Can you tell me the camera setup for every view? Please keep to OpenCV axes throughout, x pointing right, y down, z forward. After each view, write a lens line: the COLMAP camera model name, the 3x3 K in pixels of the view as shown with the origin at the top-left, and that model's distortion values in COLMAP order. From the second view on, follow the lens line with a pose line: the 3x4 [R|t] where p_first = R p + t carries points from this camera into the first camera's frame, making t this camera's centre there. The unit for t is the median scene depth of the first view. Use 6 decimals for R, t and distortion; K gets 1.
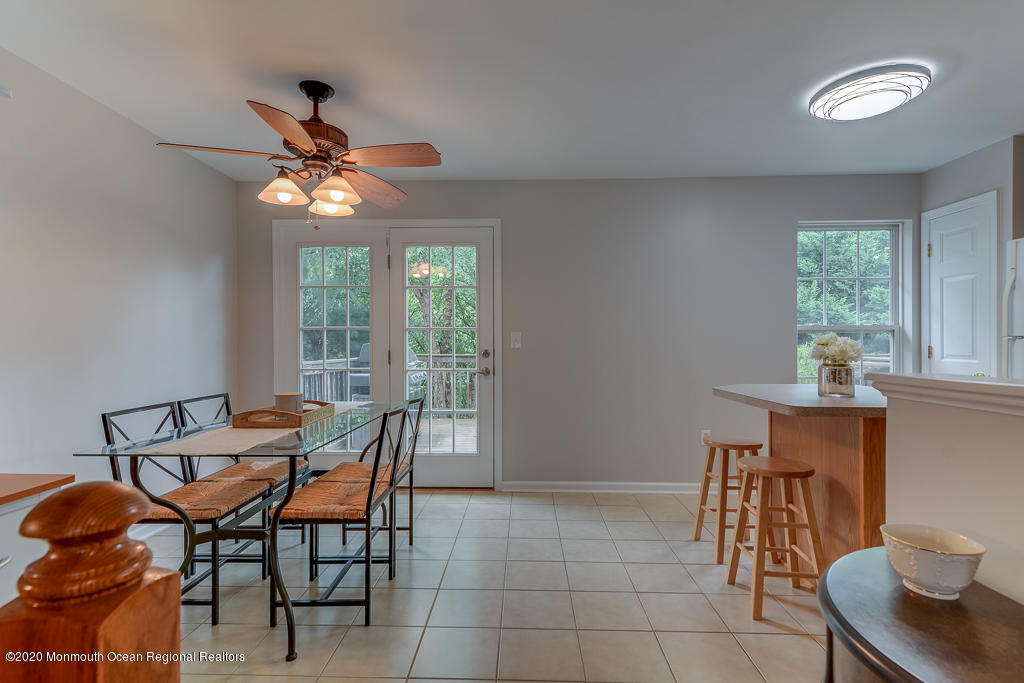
lens RADIAL K [[474.1, 0, 505.9], [0, 474.1, 342.3], [0, 0, 1]] dist [-0.000367, -0.000320]
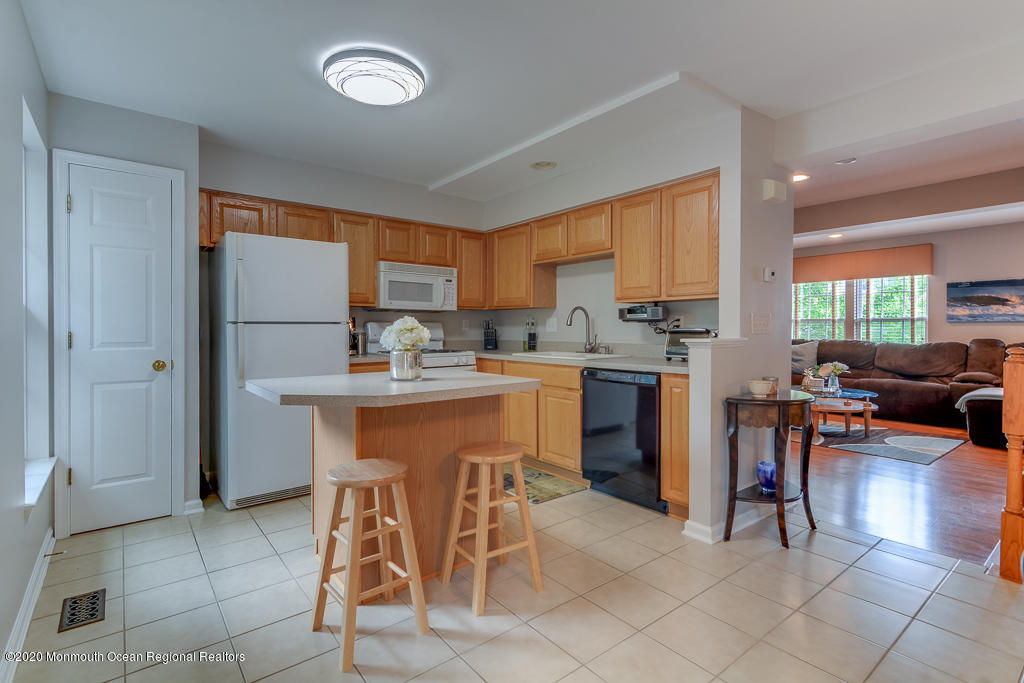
lens RADIAL K [[488.0, 0, 520.8], [0, 488.0, 336.7], [0, 0, 1]] dist [0.019432, -0.007168]
pose [[-0.654050, -0.010748, 0.756375, -0.154247], [-0.000744, 0.999908, 0.013565, 0.004037], [-0.756451, 0.008310, -0.653997, 0.927559]]
